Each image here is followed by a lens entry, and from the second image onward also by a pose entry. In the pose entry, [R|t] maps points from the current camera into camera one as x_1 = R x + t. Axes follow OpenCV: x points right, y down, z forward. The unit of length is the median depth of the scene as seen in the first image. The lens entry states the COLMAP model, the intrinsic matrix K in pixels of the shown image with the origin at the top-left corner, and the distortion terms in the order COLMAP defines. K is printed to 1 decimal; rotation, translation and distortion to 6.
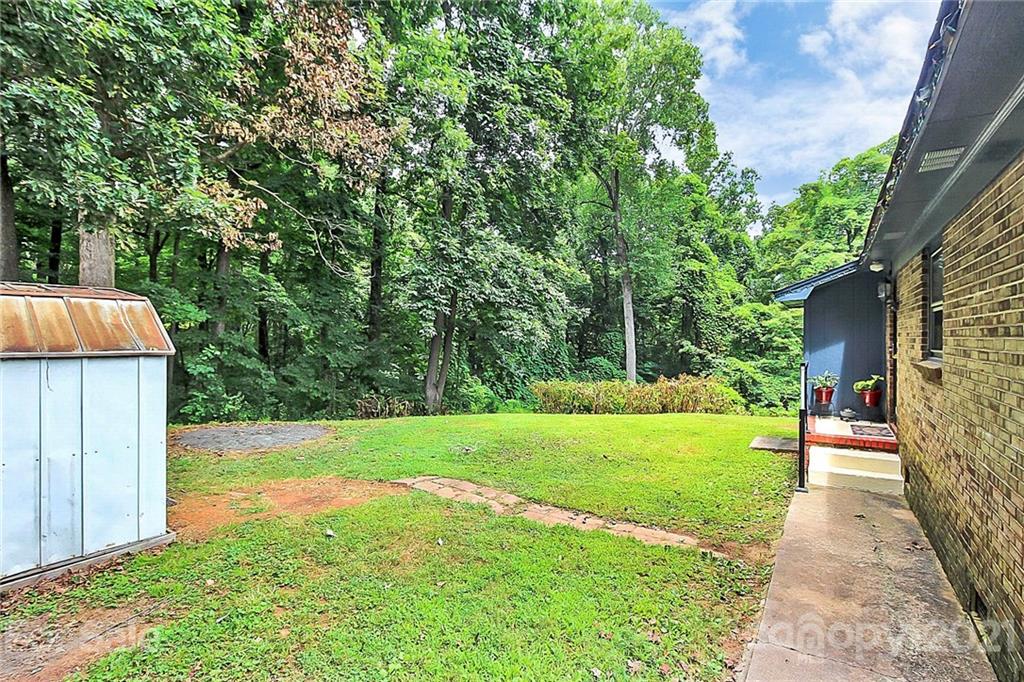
lens RADIAL K [[490.3, 0, 521.1], [0, 490.3, 325.6], [0, 0, 1]] dist [-0.000767, -0.001190]
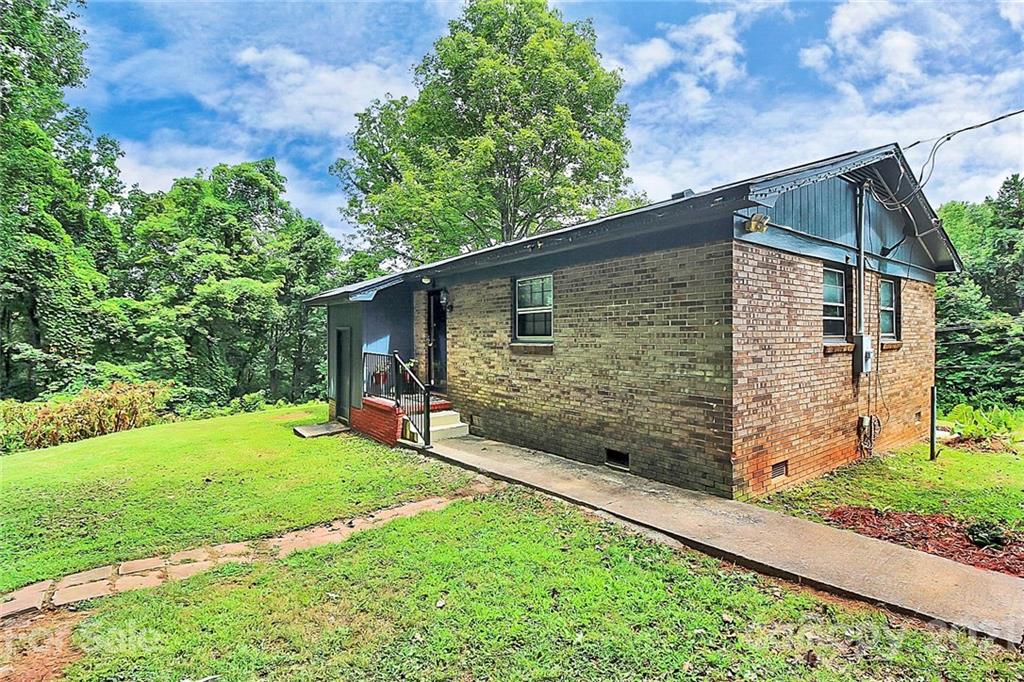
lens RADIAL K [[490.3, 0, 511.9], [0, 490.3, 325.5], [0, 0, 1]] dist [-0.000767, -0.001190]
pose [[0.341148, 0.006720, 0.939986, -0.113965], [-0.006528, 0.999967, -0.004779, 0.002911], [-0.939987, -0.004506, 0.341180, 0.067854]]
